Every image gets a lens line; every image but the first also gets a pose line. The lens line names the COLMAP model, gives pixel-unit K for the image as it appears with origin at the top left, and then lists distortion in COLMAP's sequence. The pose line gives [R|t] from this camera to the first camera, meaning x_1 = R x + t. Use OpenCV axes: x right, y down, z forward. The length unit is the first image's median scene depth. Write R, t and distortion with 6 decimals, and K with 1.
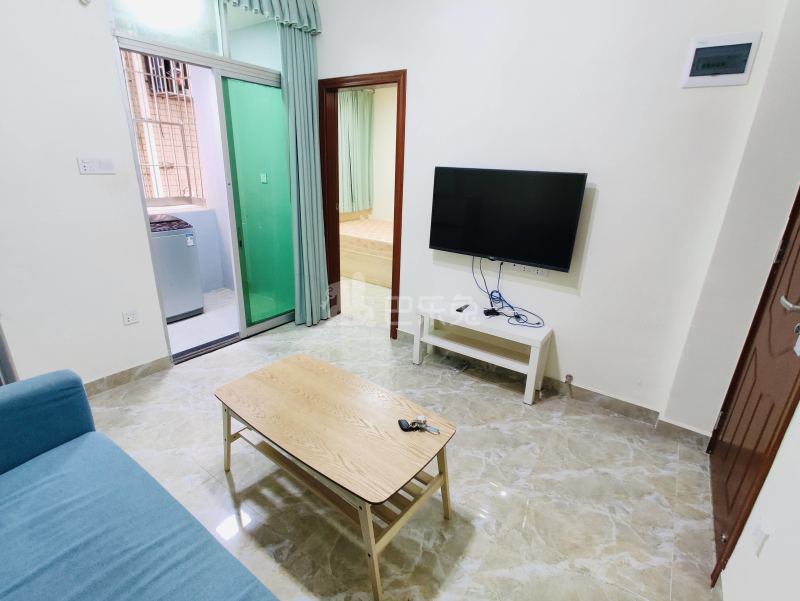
lens RADIAL K [[391.1, 0, 398.4], [0, 391.1, 297.7], [0, 0, 1]] dist [-0.001936, -0.000347]
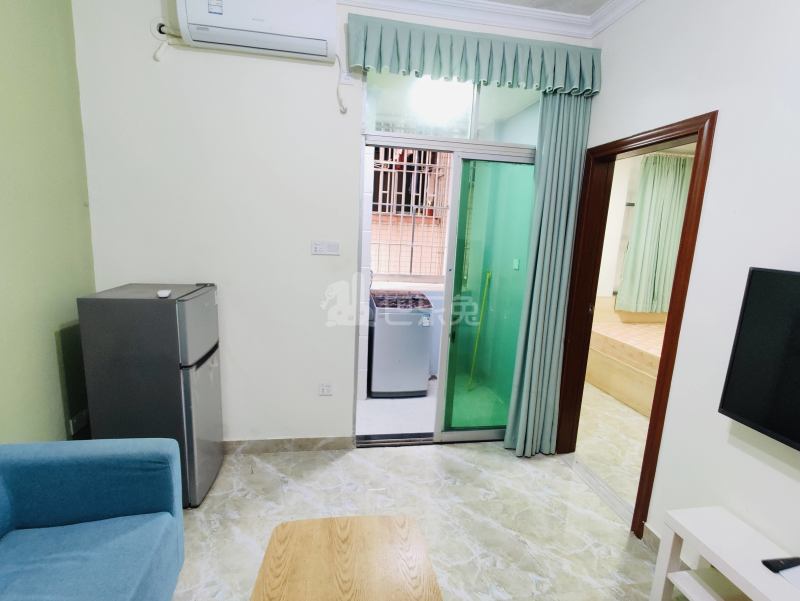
lens RADIAL K [[391.1, 0, 403.3], [0, 391.1, 300.1], [0, 0, 1]] dist [-0.001936, -0.000347]
pose [[0.710193, 0.123450, -0.693099, 0.120134], [-0.250684, 0.964320, -0.085109, -0.117078], [0.657863, 0.234193, 0.715800, 0.291815]]
